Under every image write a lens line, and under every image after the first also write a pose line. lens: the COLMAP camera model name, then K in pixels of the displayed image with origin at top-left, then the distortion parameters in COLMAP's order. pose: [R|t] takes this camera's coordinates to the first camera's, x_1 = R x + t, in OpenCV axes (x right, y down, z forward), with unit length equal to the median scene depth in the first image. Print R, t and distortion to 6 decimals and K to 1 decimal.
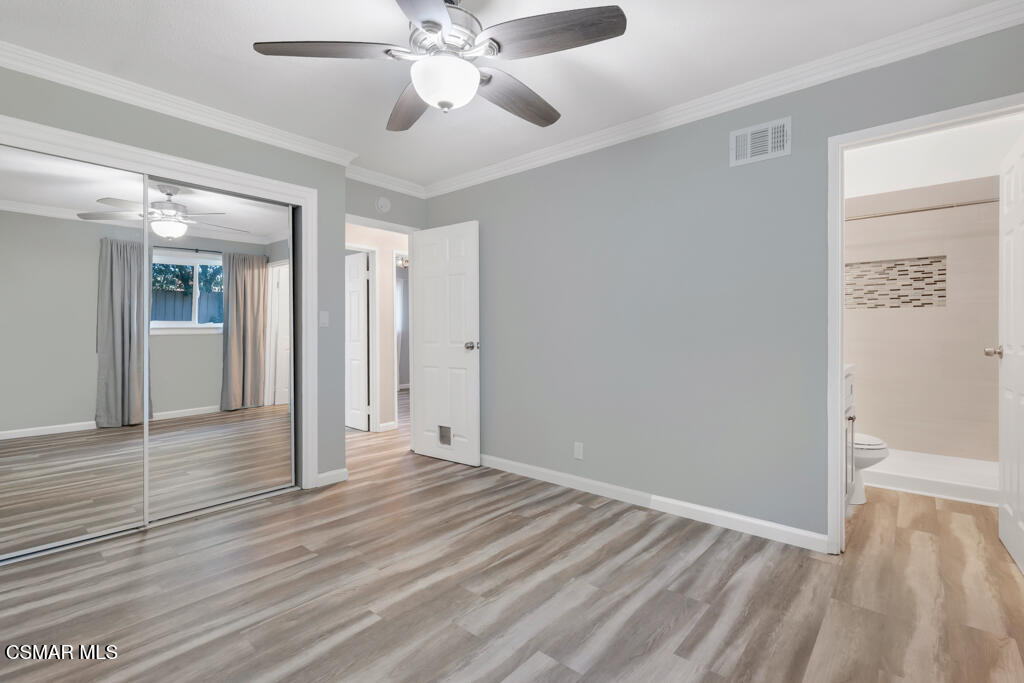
lens RADIAL K [[470.2, 0, 511.6], [0, 470.2, 336.4], [0, 0, 1]] dist [-0.000883, -0.000209]
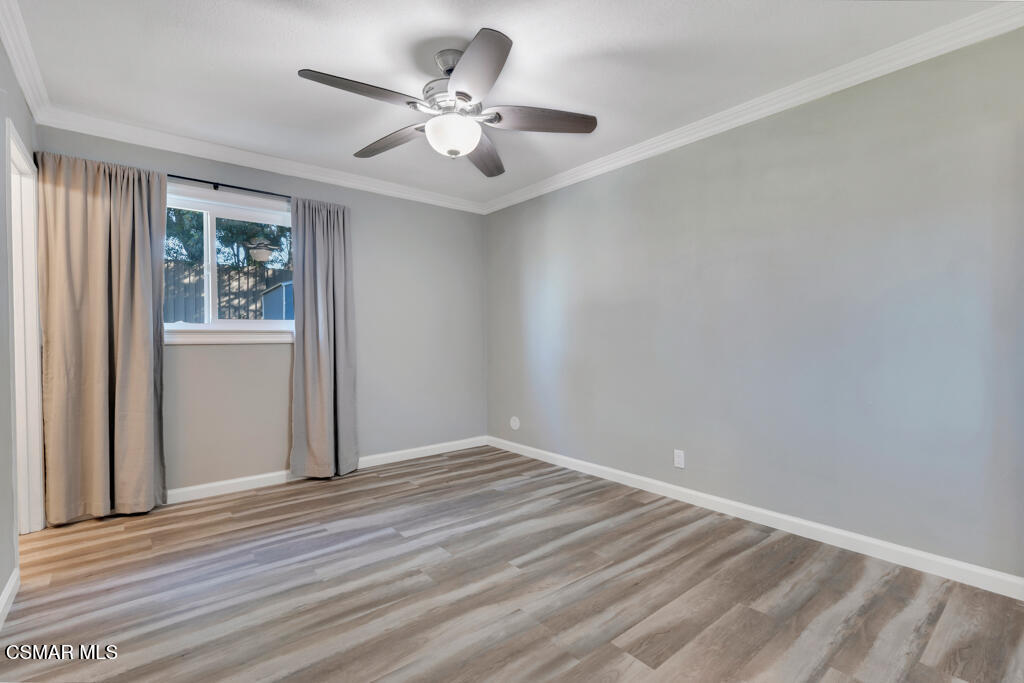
lens RADIAL K [[470.2, 0, 513.3], [0, 470.2, 339.1], [0, 0, 1]] dist [-0.000883, -0.000209]
pose [[-0.986293, 0.006570, 0.164873, -0.455000], [0.008002, 0.999936, 0.008019, 0.002415], [-0.164810, 0.009229, -0.986282, 2.025296]]
